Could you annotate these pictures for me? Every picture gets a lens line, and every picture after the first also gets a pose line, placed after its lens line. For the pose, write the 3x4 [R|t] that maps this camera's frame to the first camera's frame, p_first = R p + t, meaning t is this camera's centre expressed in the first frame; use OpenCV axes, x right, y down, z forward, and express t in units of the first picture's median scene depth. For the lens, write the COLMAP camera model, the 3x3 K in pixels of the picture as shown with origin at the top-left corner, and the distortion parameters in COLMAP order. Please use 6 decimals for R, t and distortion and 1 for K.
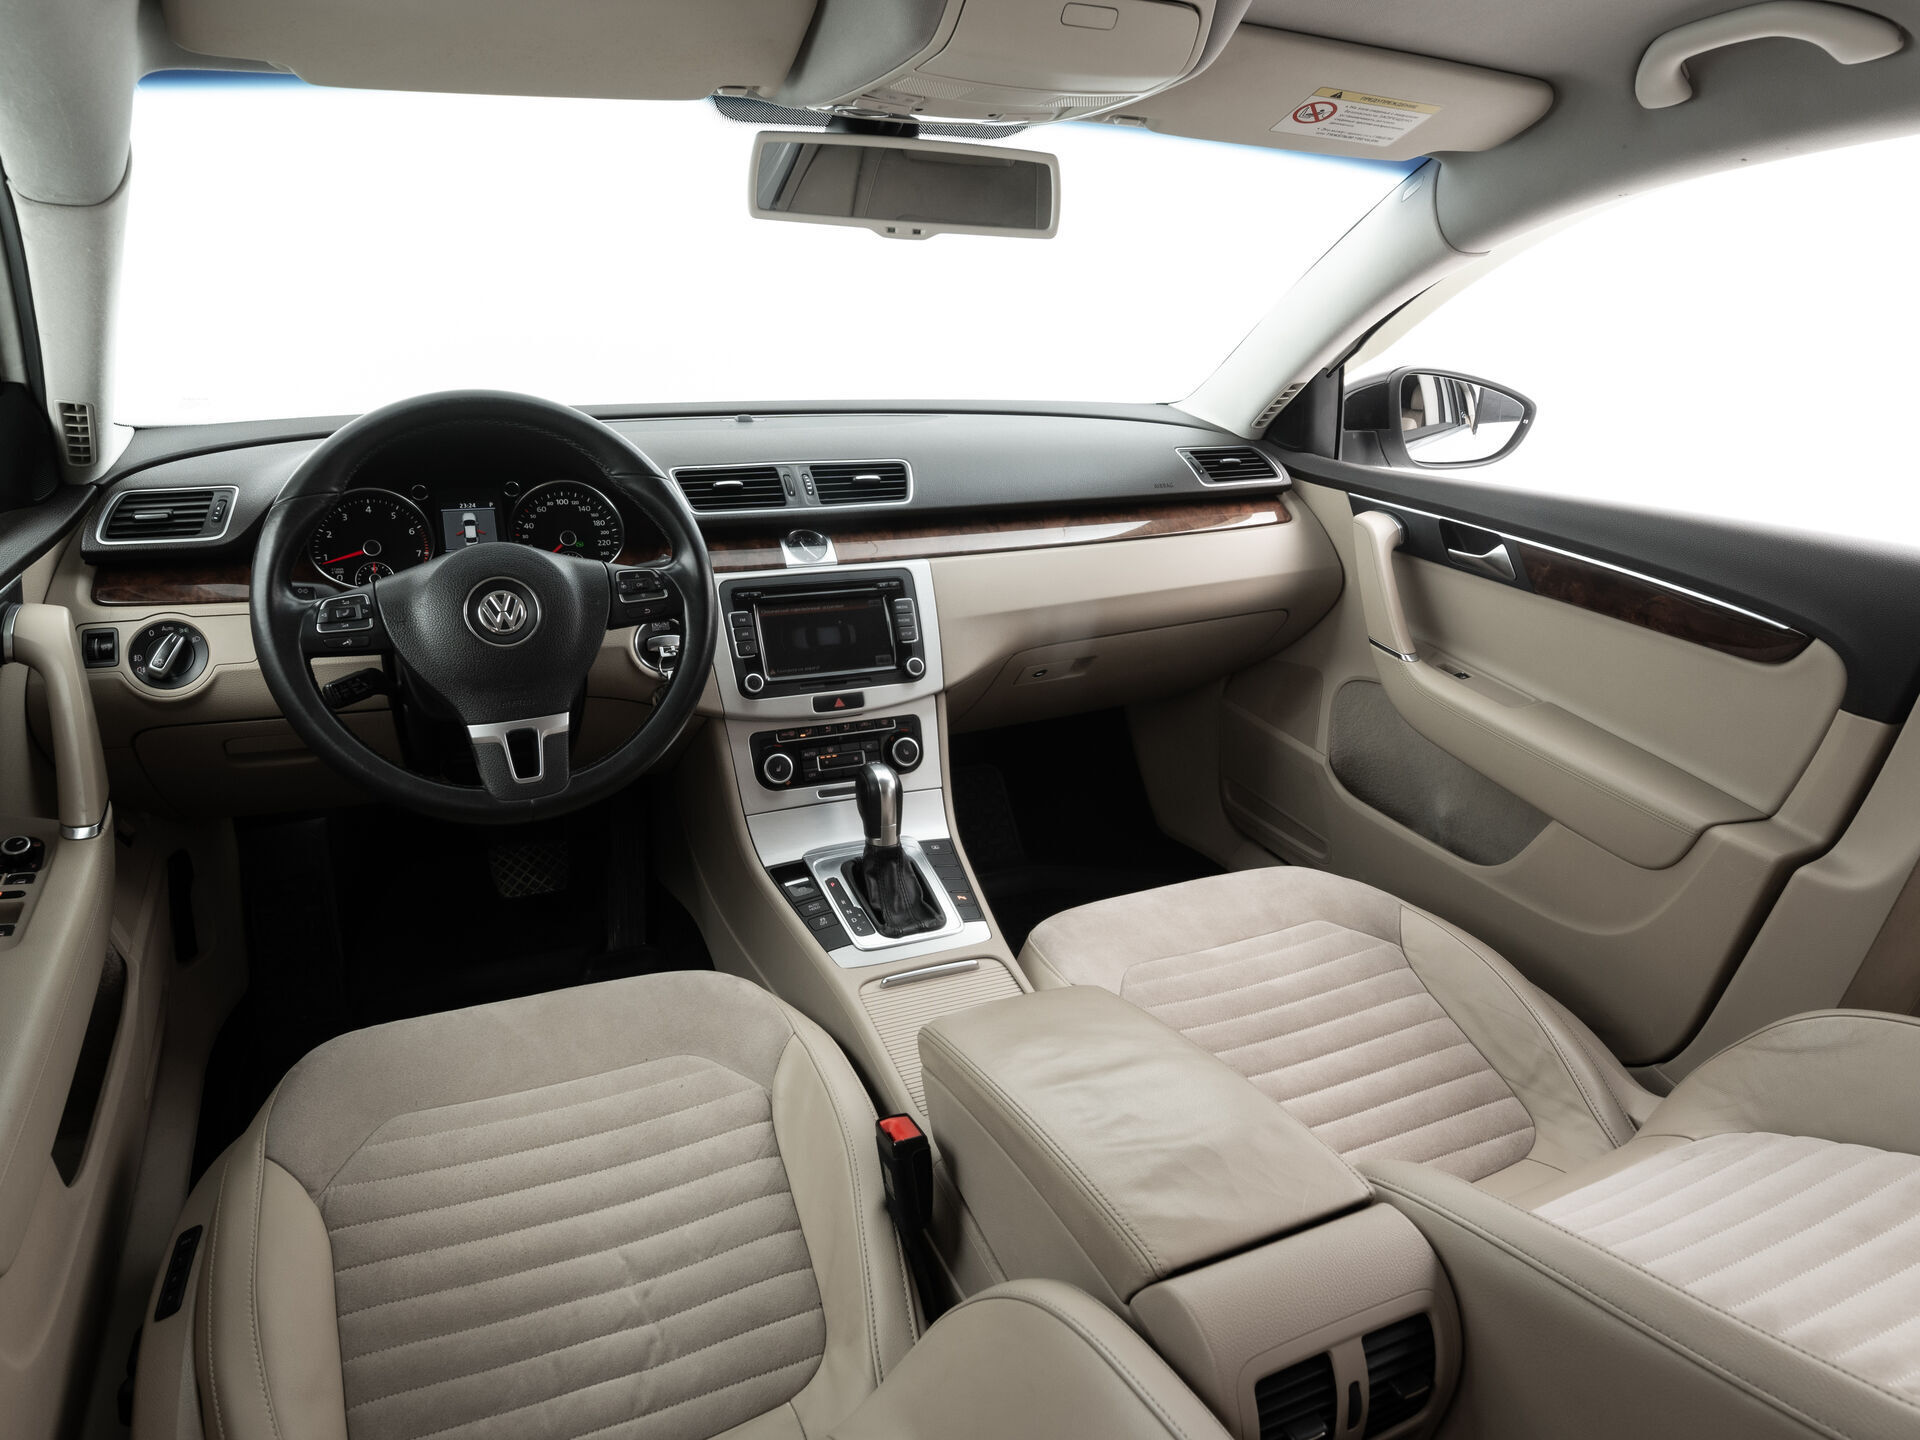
lens RADIAL K [[1275.7, 0, 968.8], [0, 1275.7, 712.8], [0, 0, 1]] dist [-0.019833, -0.005658]
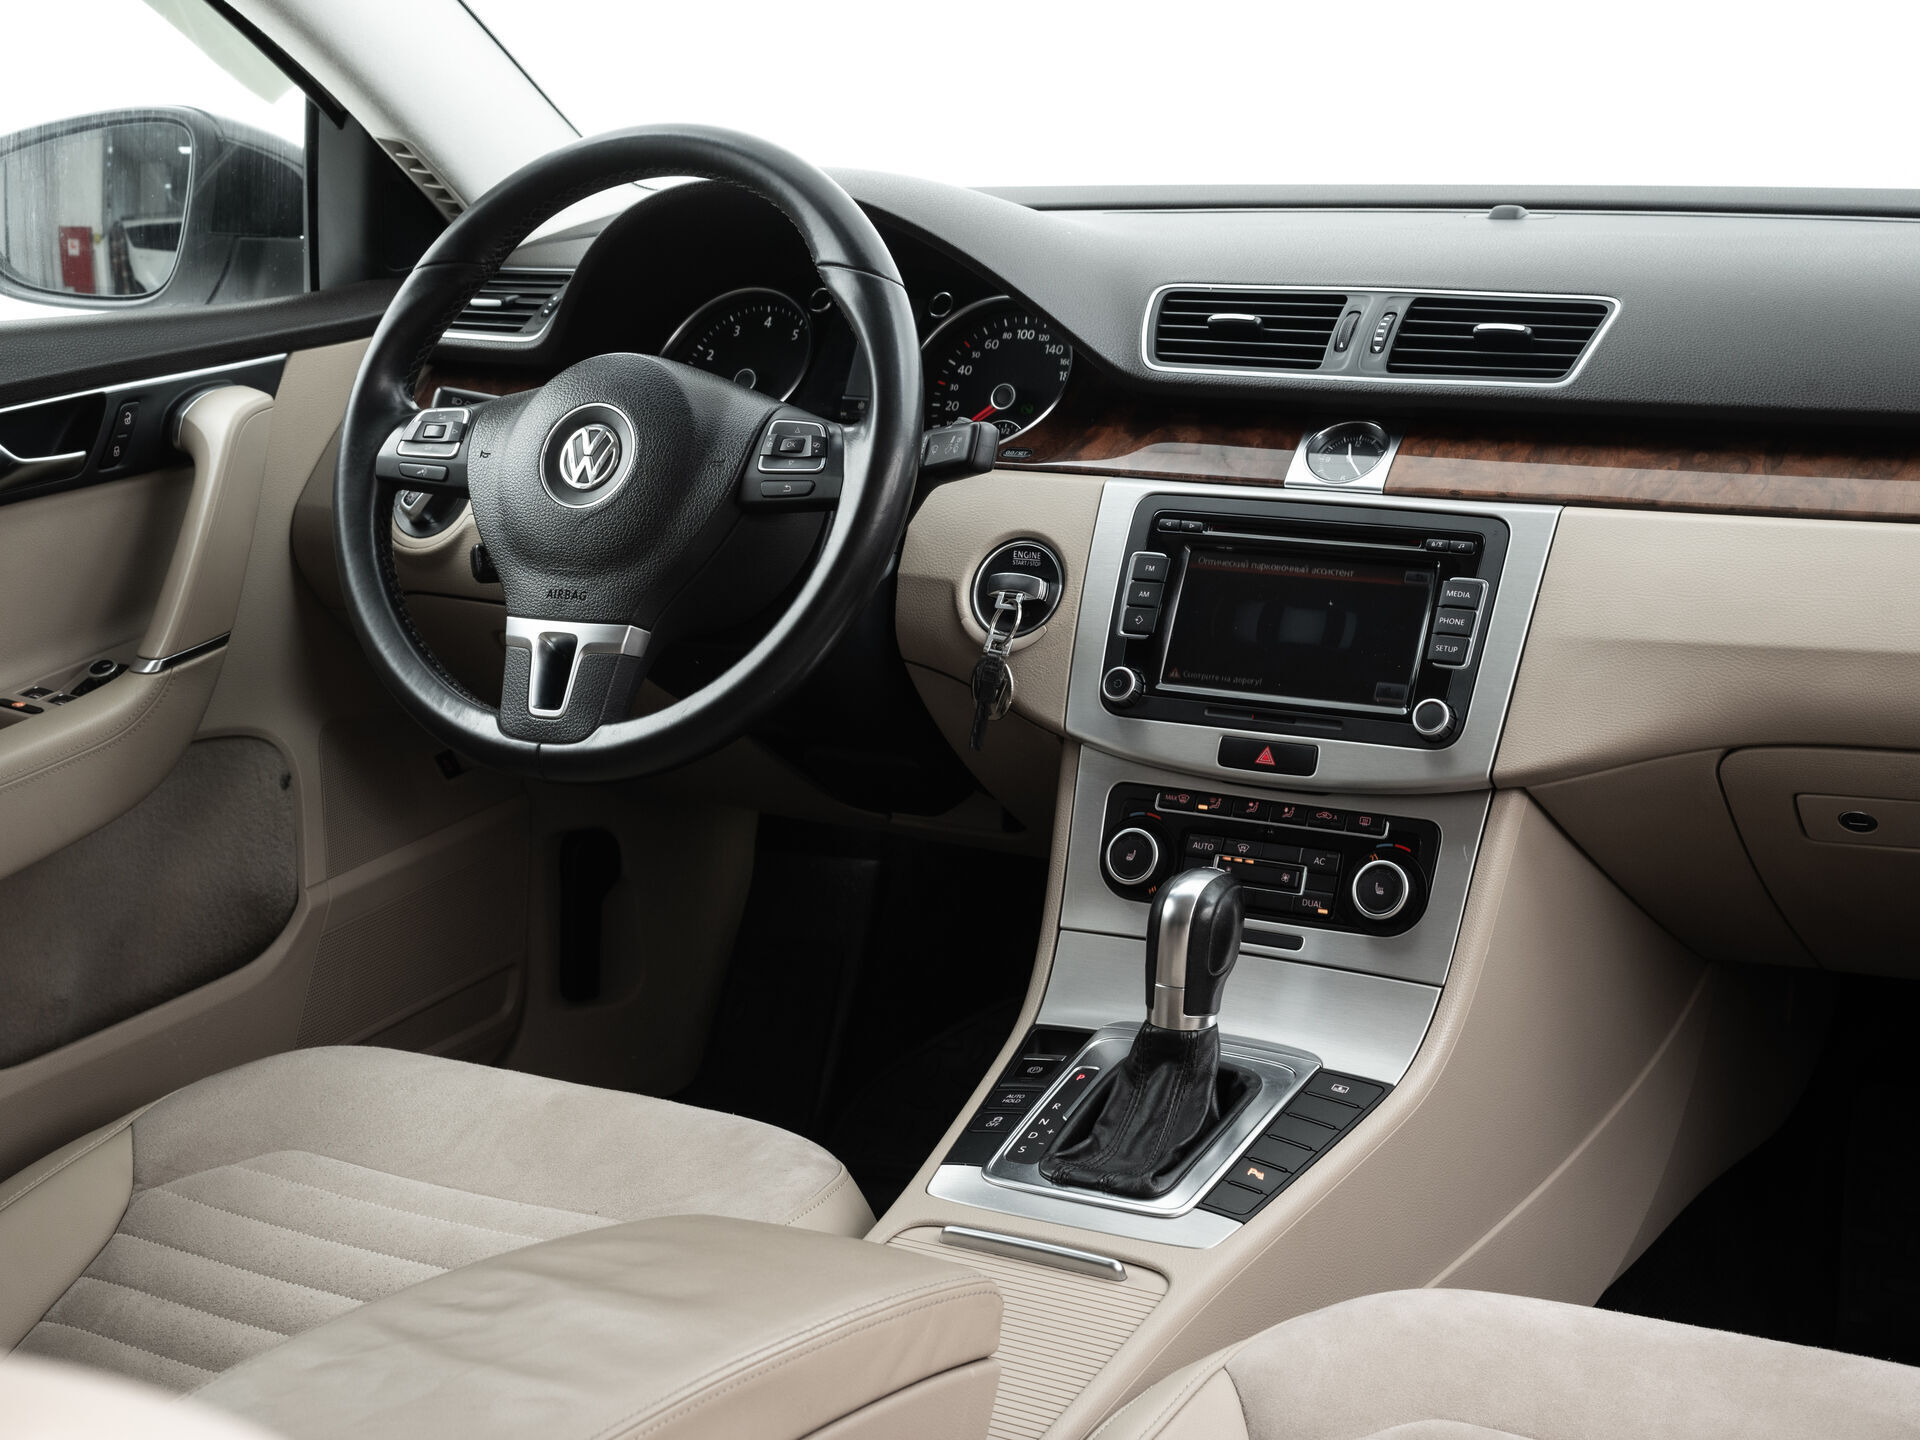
lens RADIAL K [[3281.0, 0, 925.1], [0, 3281.0, 693.1], [0, 0, 1]] dist [0.010791, 0.000000]
pose [[0.558287, 0.137574, -0.818162, 0.882078], [-0.231258, 0.972875, 0.005786, -0.008711], [0.796766, 0.185976, 0.574958, 0.155376]]
